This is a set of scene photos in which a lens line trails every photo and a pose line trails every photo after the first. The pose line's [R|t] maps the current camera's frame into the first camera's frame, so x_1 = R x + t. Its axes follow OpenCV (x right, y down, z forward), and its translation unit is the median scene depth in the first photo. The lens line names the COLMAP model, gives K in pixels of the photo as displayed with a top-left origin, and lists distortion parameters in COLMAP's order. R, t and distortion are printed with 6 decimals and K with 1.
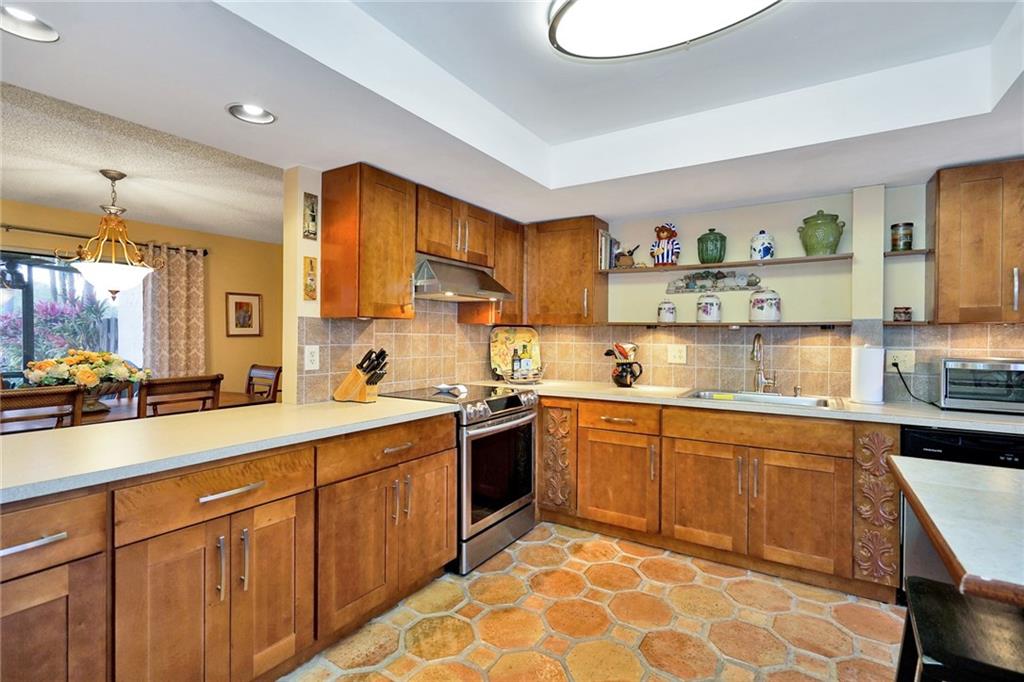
lens RADIAL K [[473.7, 0, 510.9], [0, 473.7, 334.5], [0, 0, 1]] dist [-0.002769, 0.000162]
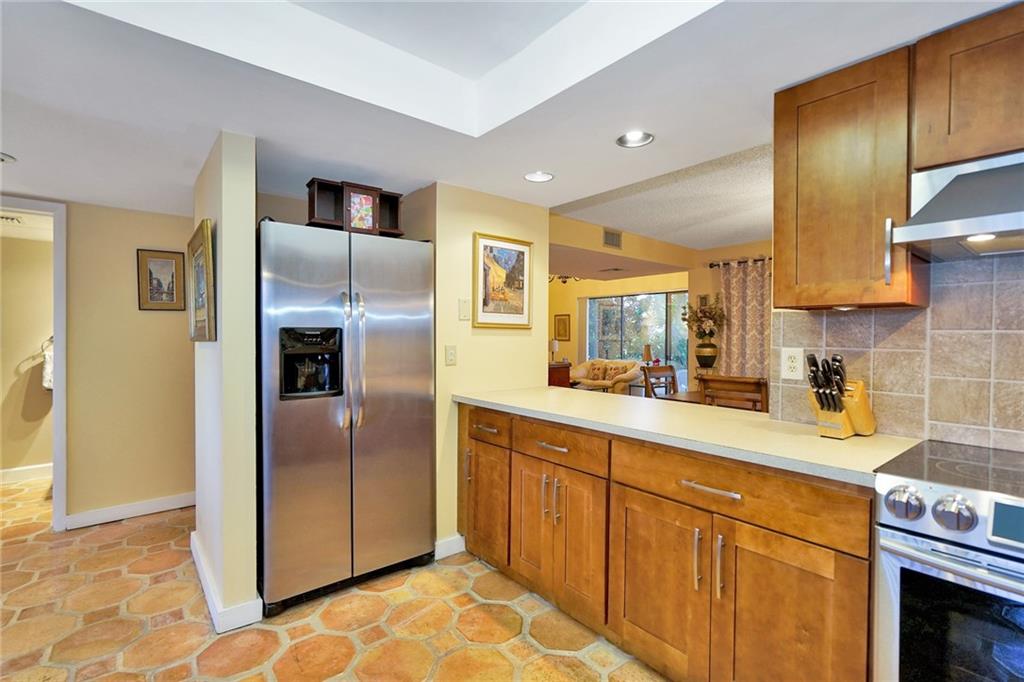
lens RADIAL K [[473.7, 0, 510.9], [0, 473.7, 334.5], [0, 0, 1]] dist [-0.002769, 0.000162]
pose [[-0.316889, -0.011680, -0.948391, 0.461090], [-0.007651, 0.999923, -0.009758, 0.012193], [0.948432, 0.004164, -0.316954, 0.800501]]
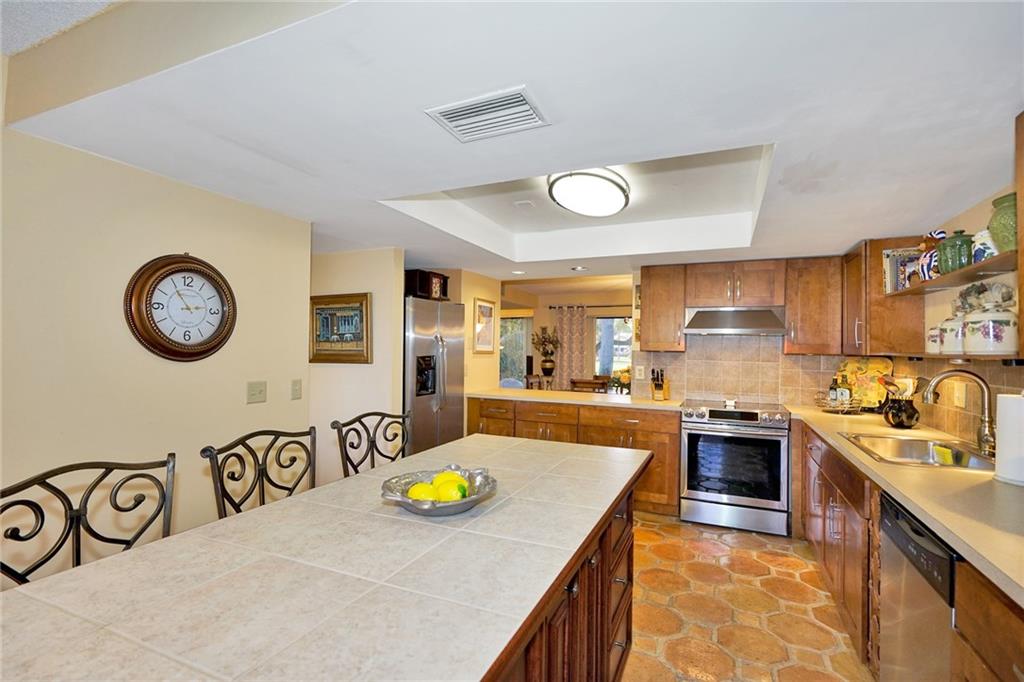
lens RADIAL K [[473.7, 0, 510.9], [0, 473.7, 334.5], [0, 0, 1]] dist [-0.002769, 0.000162]
pose [[0.139140, -0.035640, -0.989631, 1.342839], [-0.015560, 0.999150, -0.038170, -0.020604], [0.990150, 0.020710, 0.138467, 0.235701]]
